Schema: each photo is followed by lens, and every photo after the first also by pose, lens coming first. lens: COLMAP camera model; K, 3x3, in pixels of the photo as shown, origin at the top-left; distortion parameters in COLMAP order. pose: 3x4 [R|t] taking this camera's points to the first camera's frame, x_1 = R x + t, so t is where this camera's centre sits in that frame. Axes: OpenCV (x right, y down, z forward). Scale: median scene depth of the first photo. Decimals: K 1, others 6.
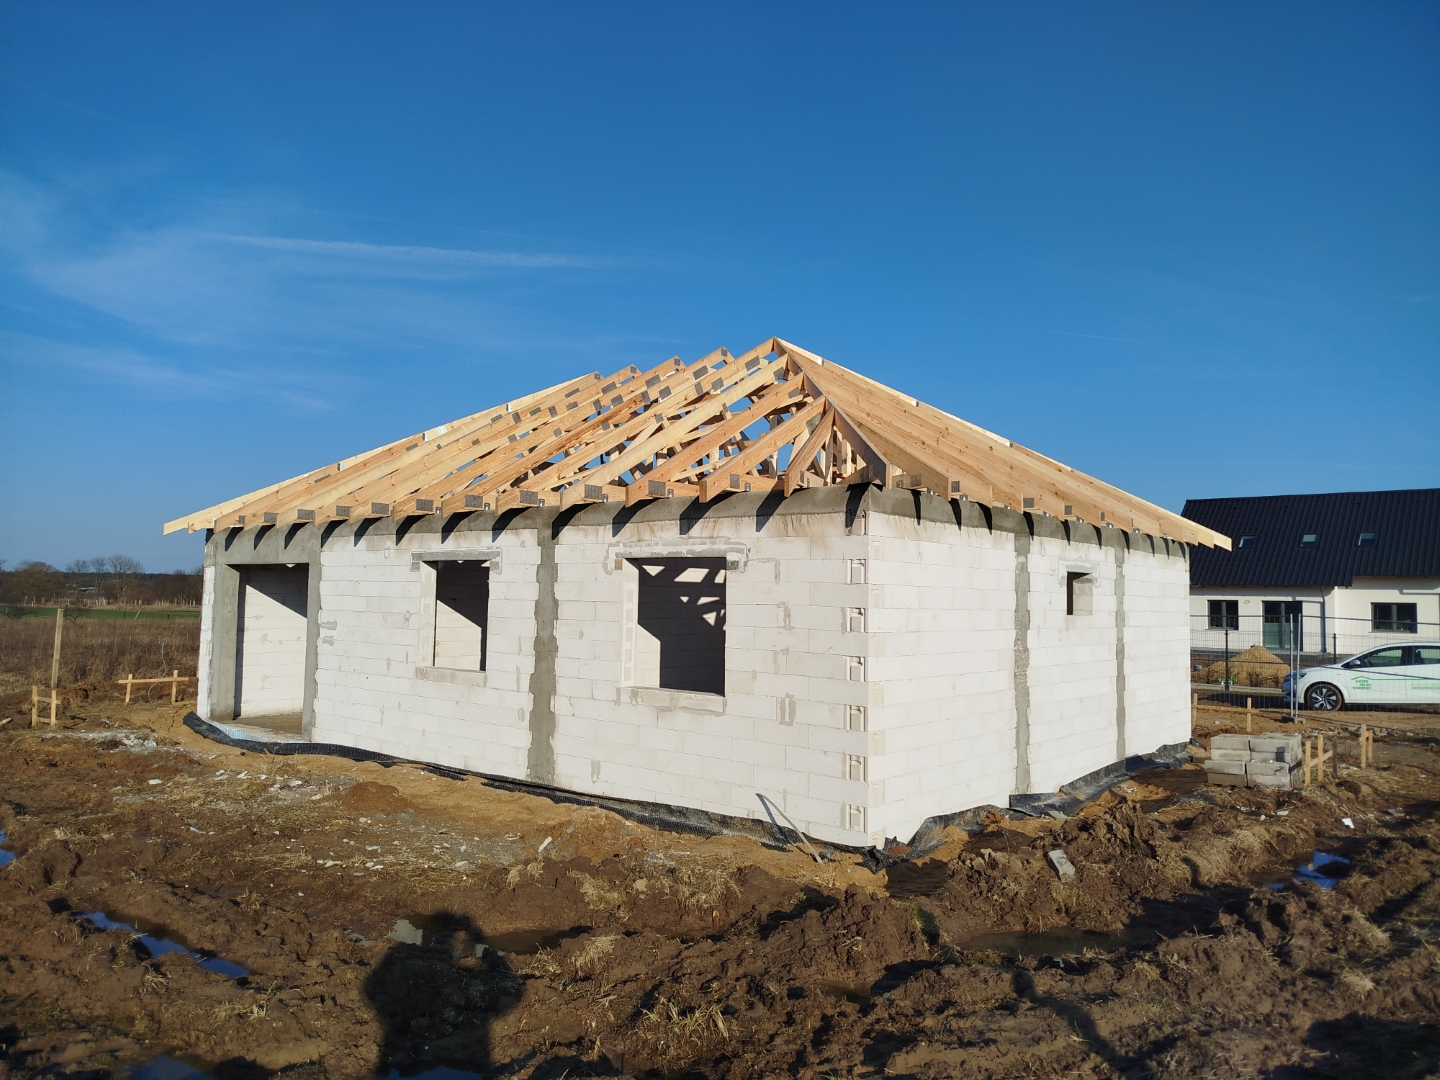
lens RADIAL K [[984.2, 0, 719.6], [0, 984.2, 536.2], [0, 0, 1]] dist [0.009006, -0.013872]
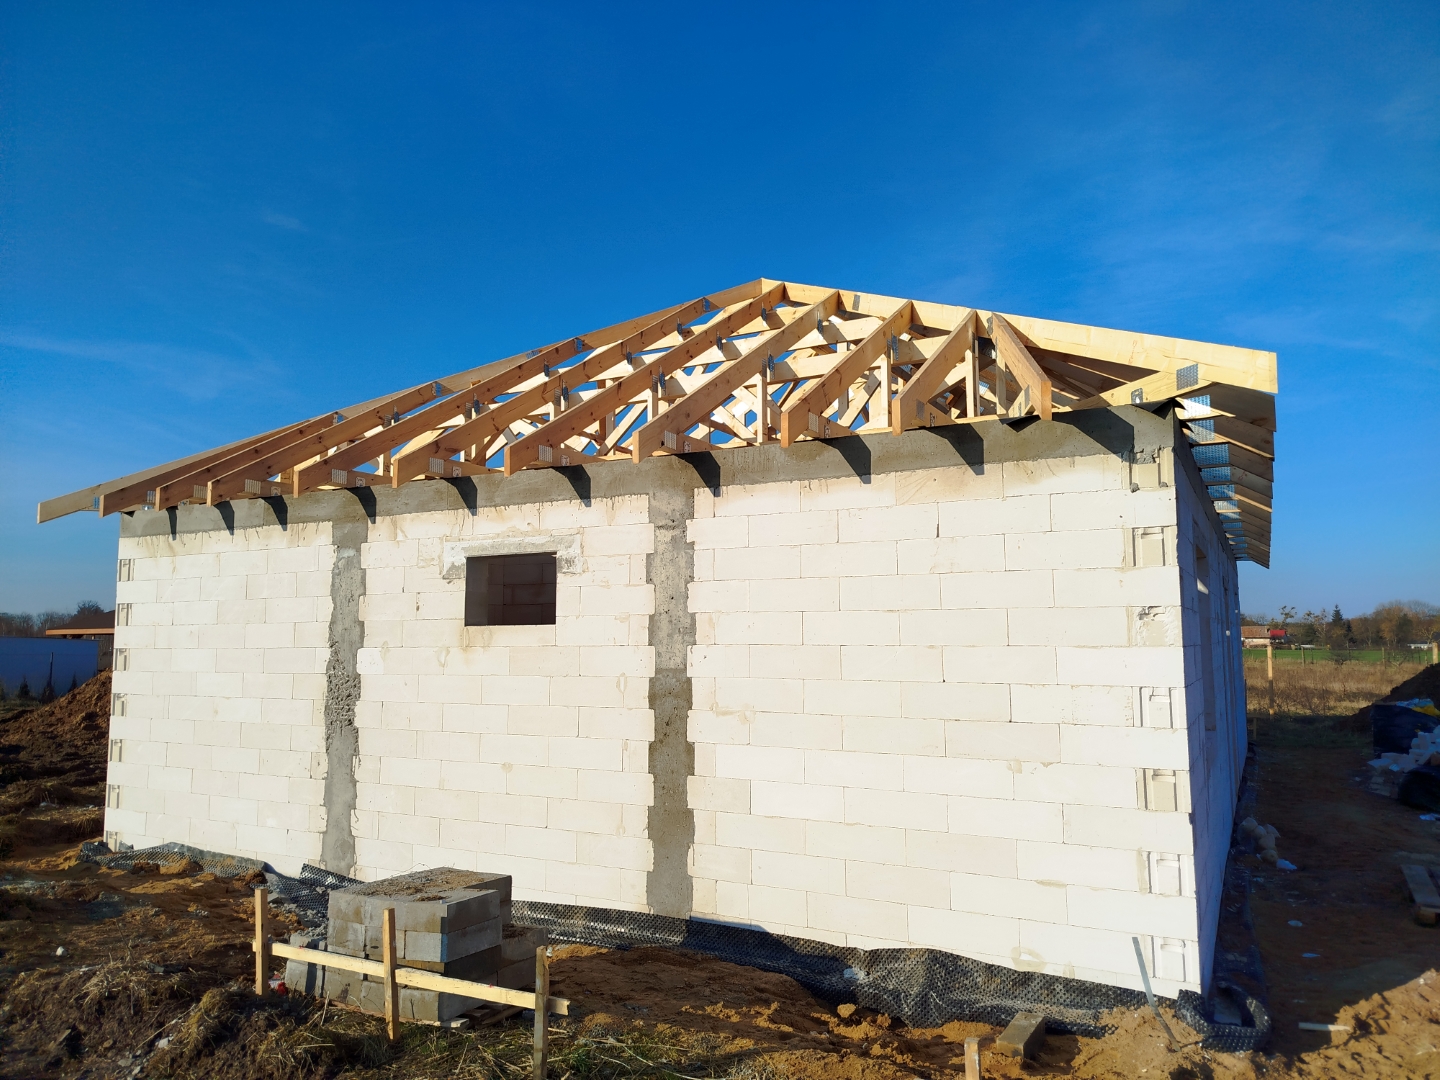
lens RADIAL K [[984.2, 0, 719.4], [0, 984.2, 543.2], [0, 0, 1]] dist [0.009006, -0.013872]
pose [[0.227844, -0.117197, -0.966619, 1.200134], [0.069134, 0.992172, -0.104000, 0.124090], [0.971240, -0.043130, 0.234162, 1.210393]]
